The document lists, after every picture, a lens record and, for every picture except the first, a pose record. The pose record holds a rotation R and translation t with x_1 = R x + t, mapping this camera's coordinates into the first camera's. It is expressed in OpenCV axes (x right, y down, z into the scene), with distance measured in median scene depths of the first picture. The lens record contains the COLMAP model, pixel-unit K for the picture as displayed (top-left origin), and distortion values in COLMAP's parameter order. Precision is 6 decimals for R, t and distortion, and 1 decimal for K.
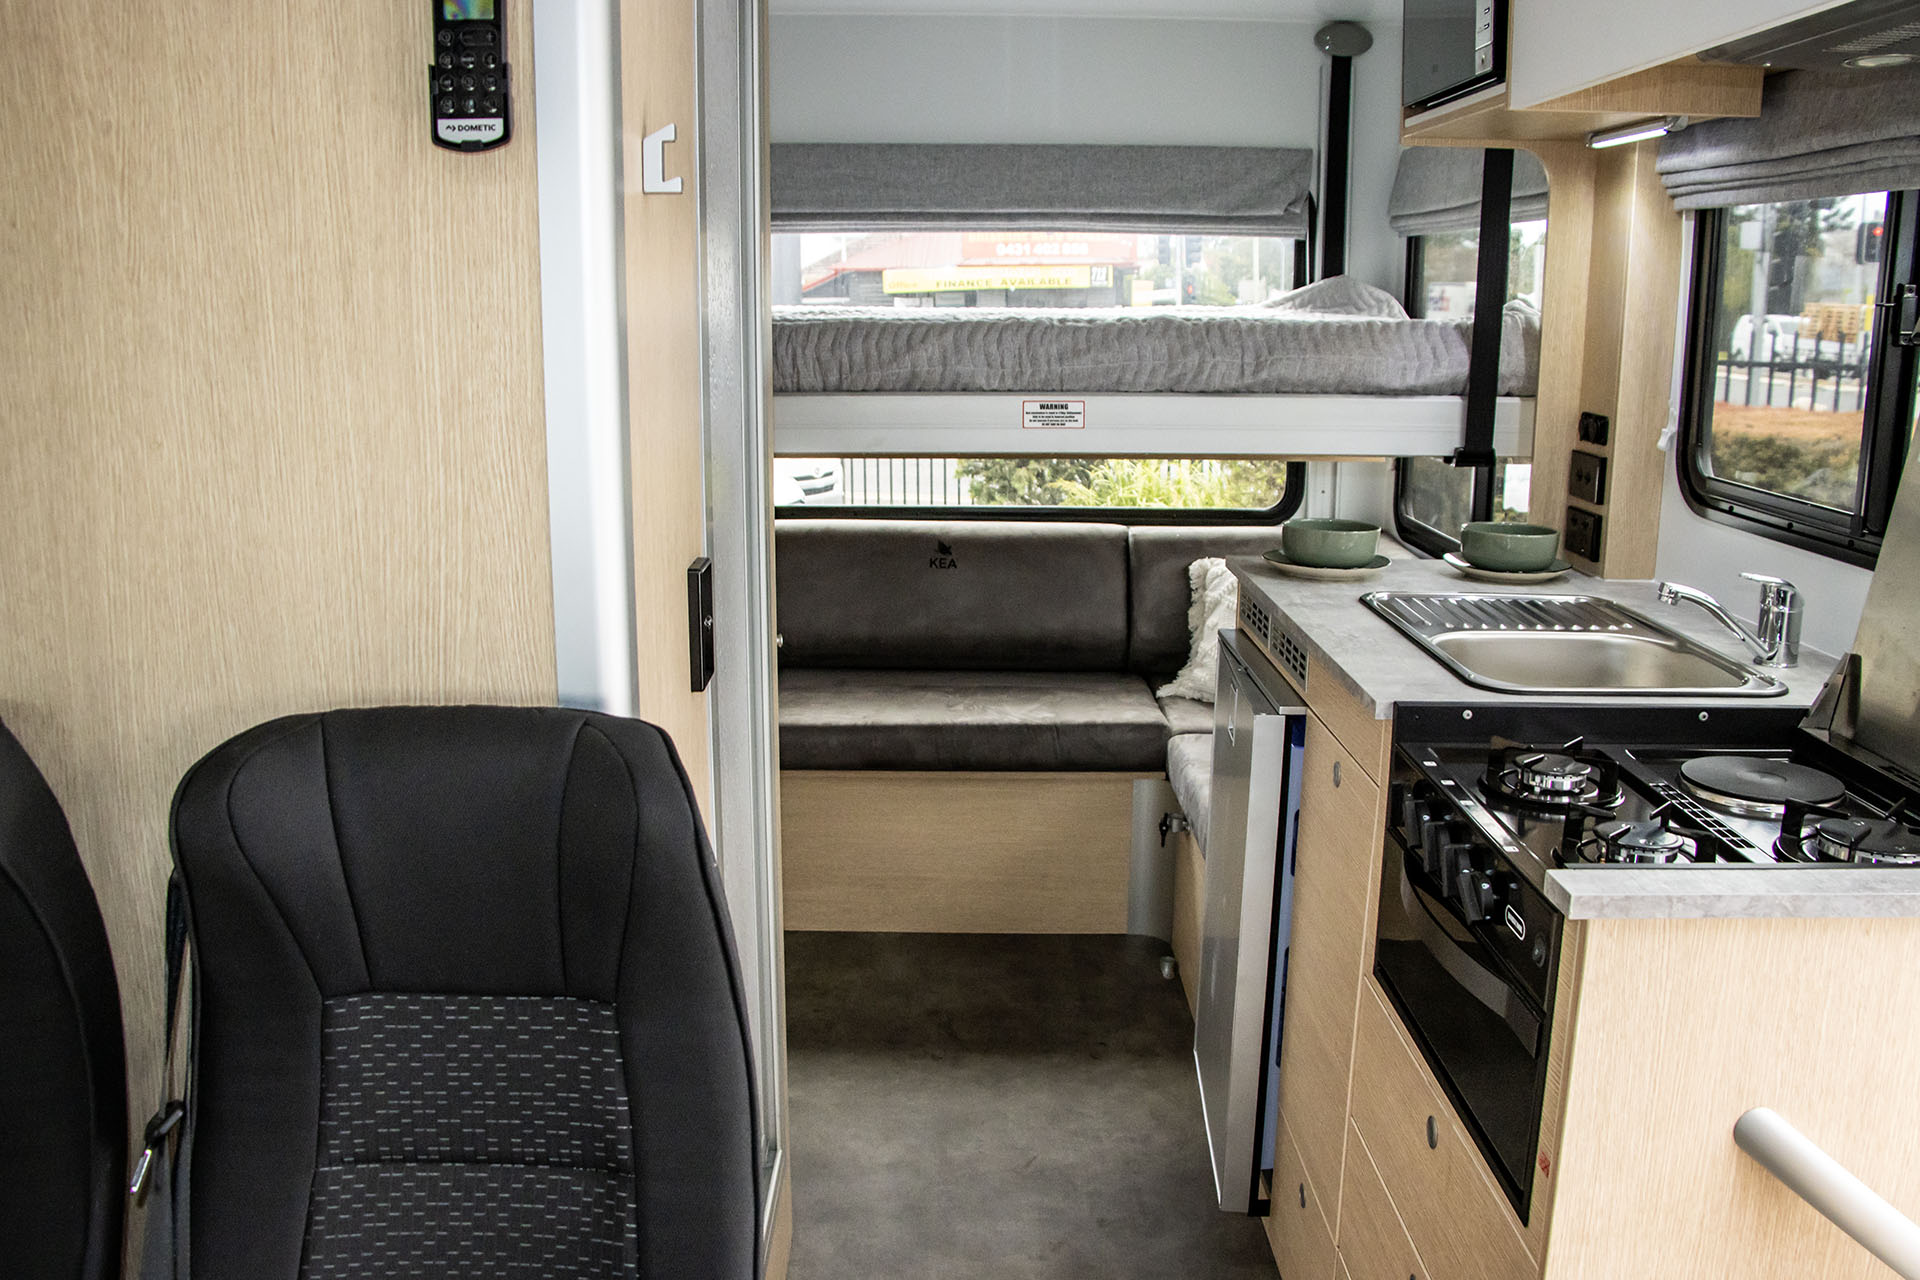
lens RADIAL K [[1637.0, 0, 960.0], [0, 1637.0, 640.0], [0, 0, 1]] dist [-0.178328, 0.143396]
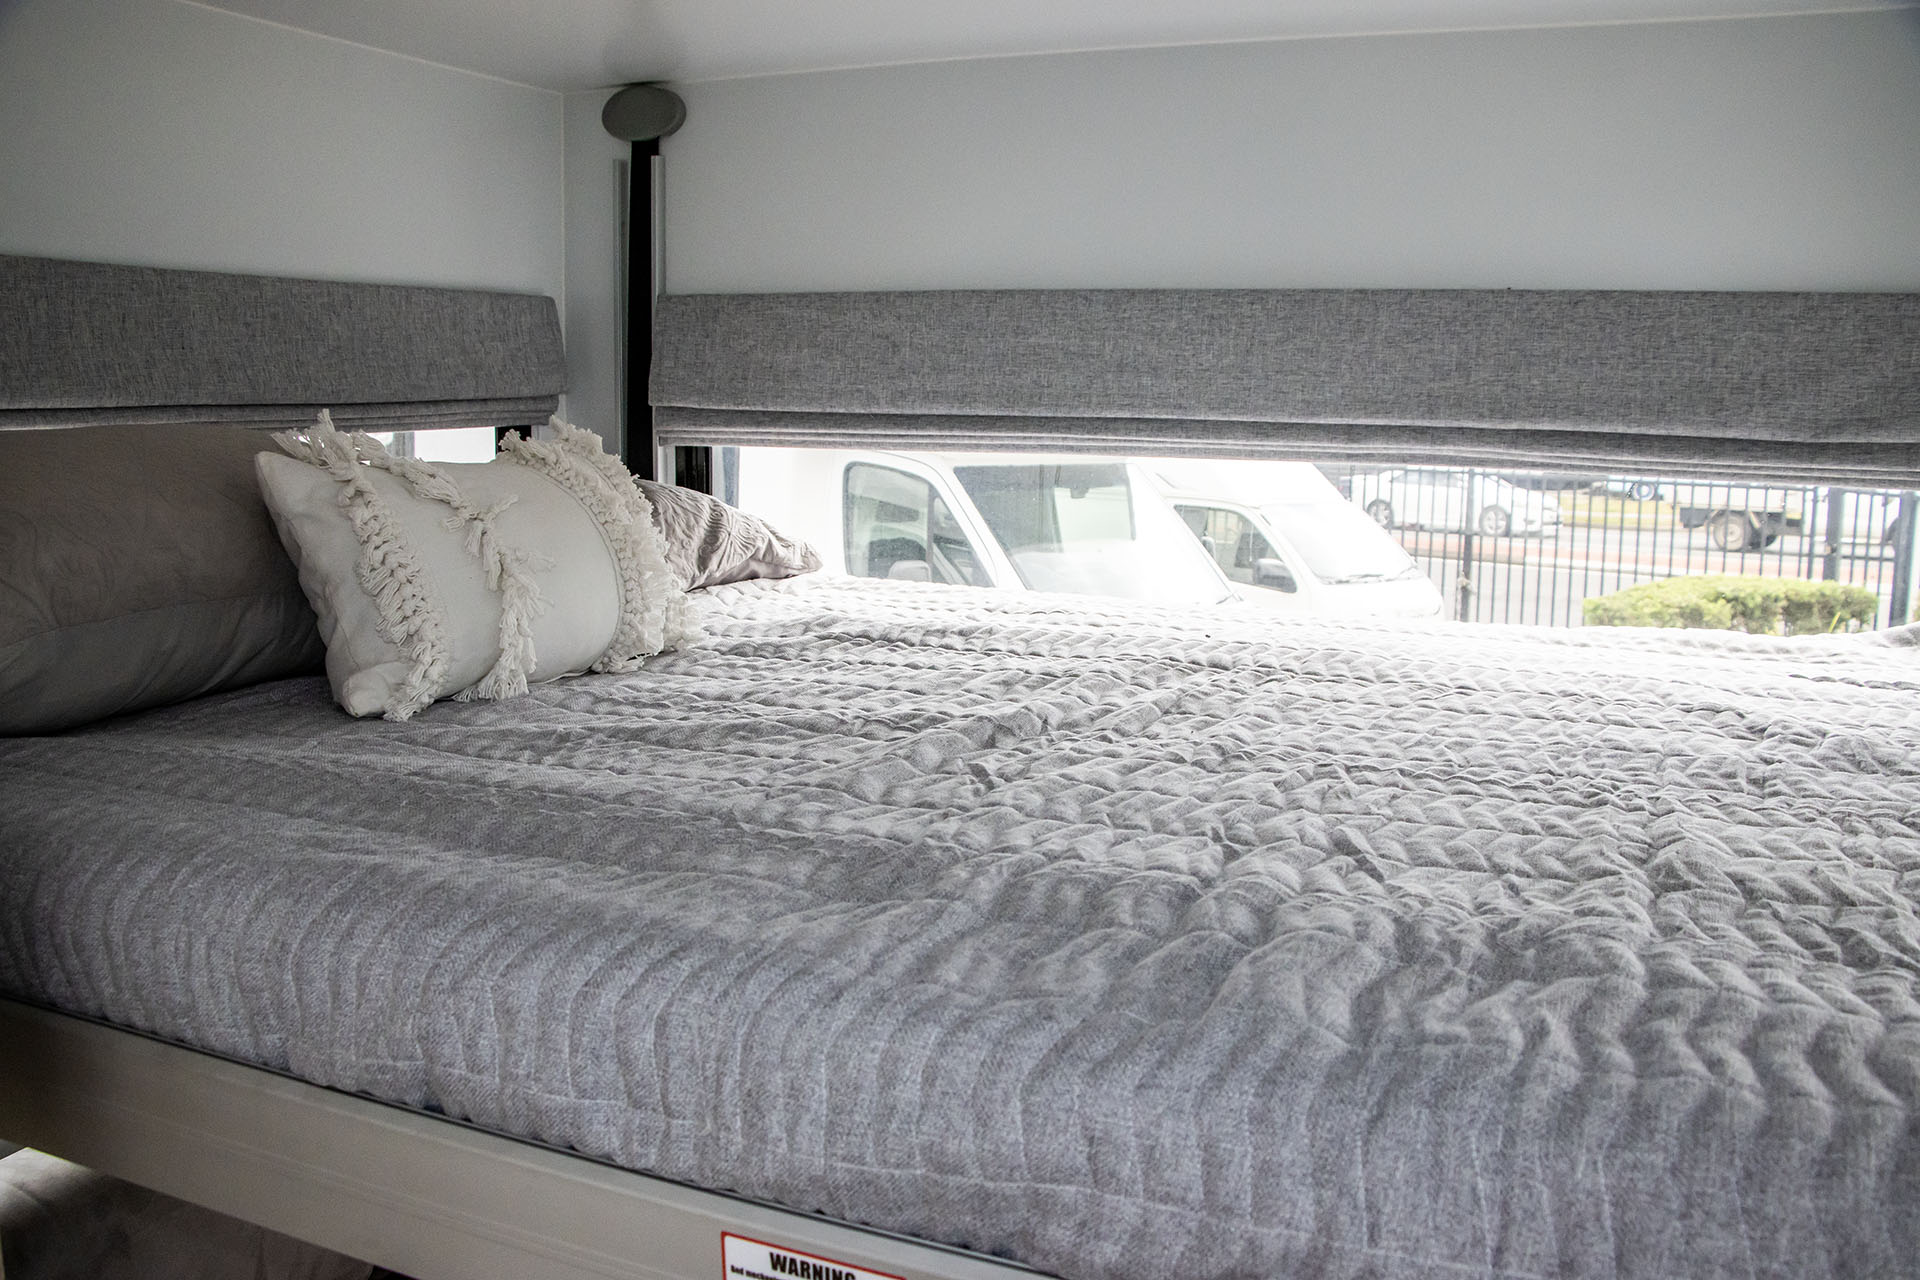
lens RADIAL K [[1637.0, 0, 960.0], [0, 1637.0, 640.0], [0, 0, 1]] dist [-0.178328, 0.143396]
pose [[0.914207, 0.070349, -0.399095, 0.141828], [-0.095423, 0.994495, -0.043283, -0.186194], [0.393853, 0.077652, 0.915888, 0.563369]]
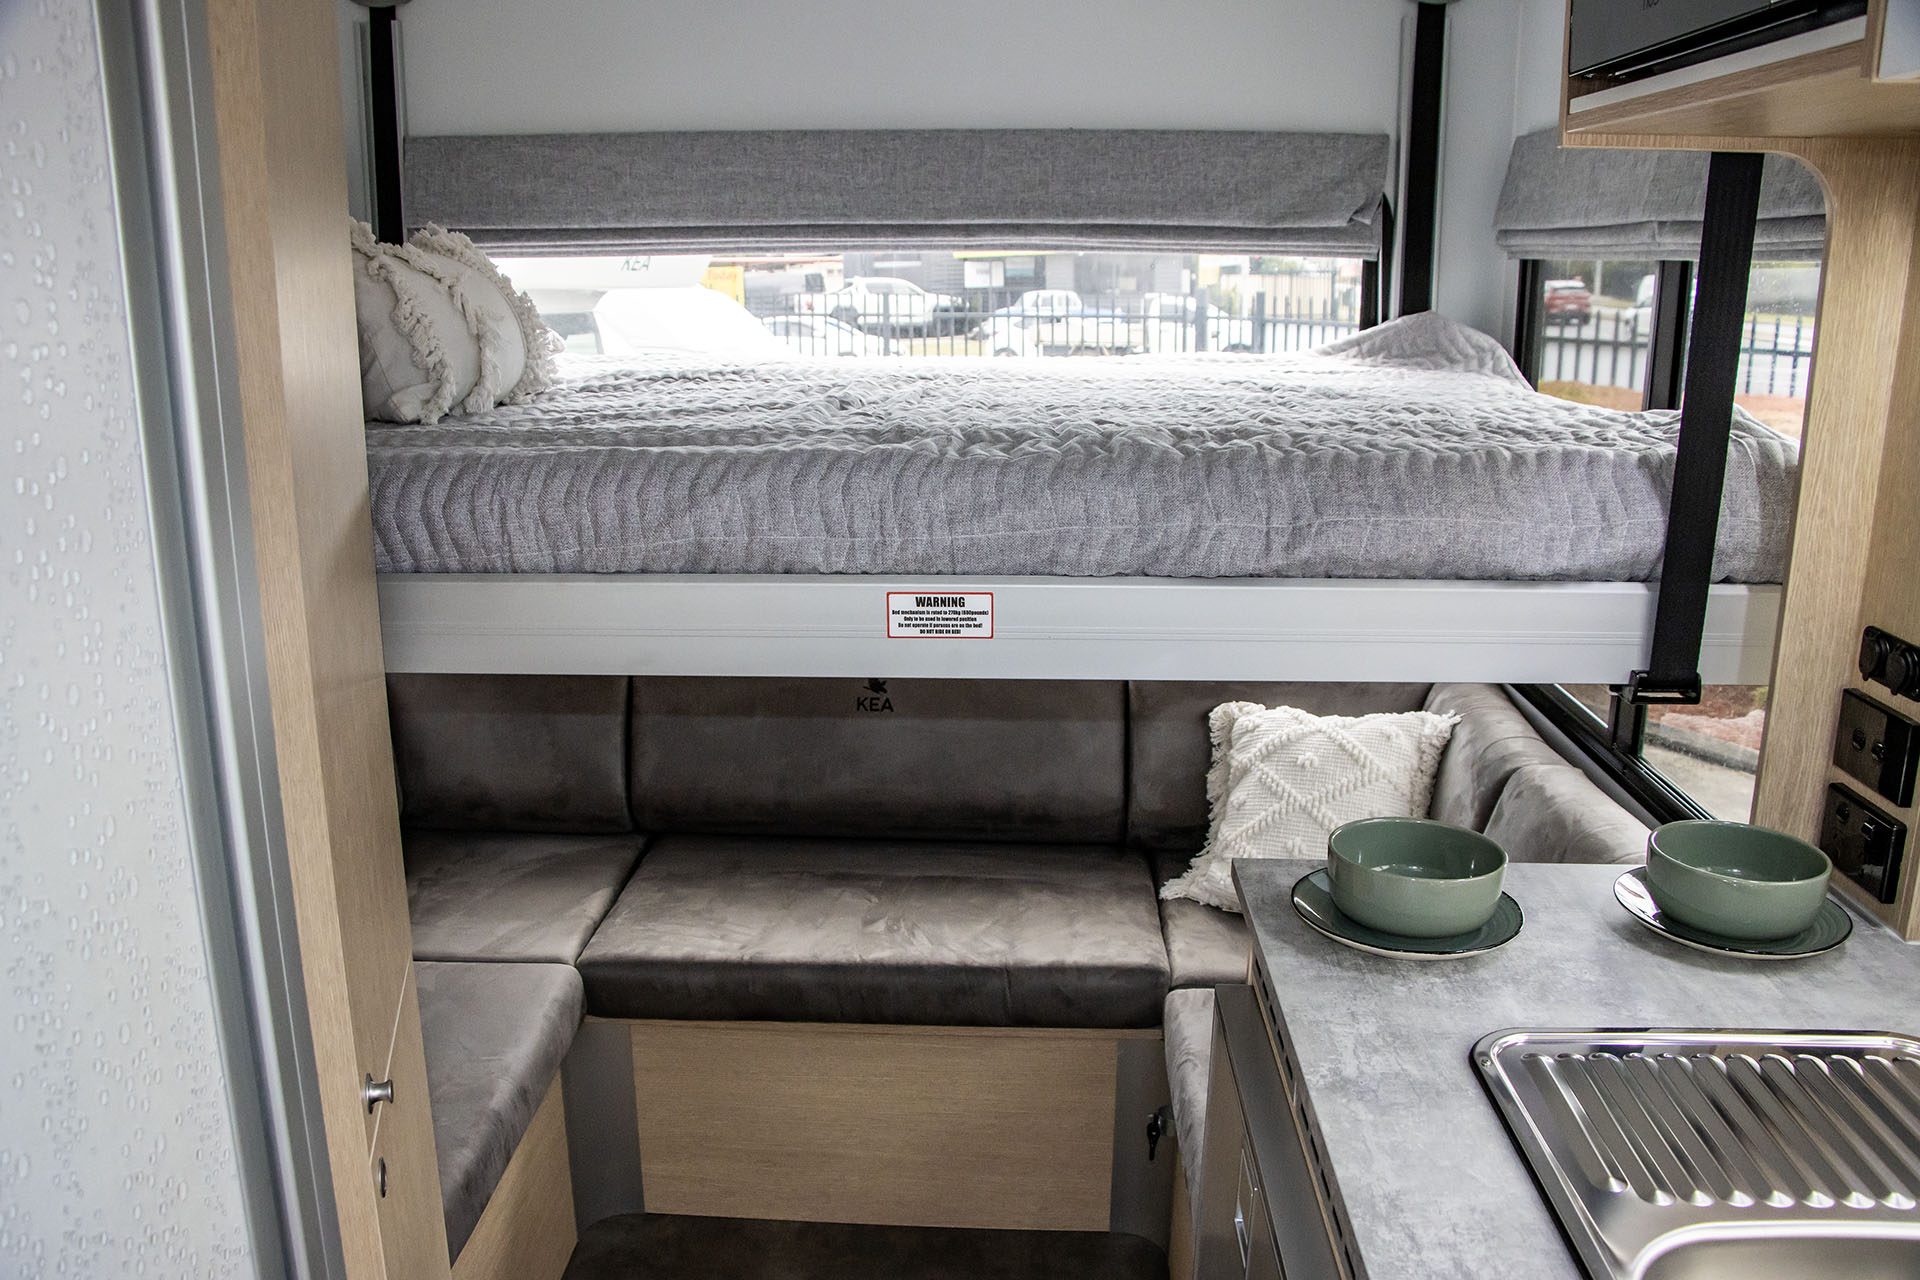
lens RADIAL K [[1590.7, 0, 965.8], [0, 1590.7, 655.5], [0, 0, 1]] dist [-0.169365, 0.133143]
pose [[0.999172, 0.008669, -0.039751, 0.067841], [-0.007209, 0.999300, 0.036706, -0.109887], [0.040042, -0.036389, 0.998535, 0.328096]]
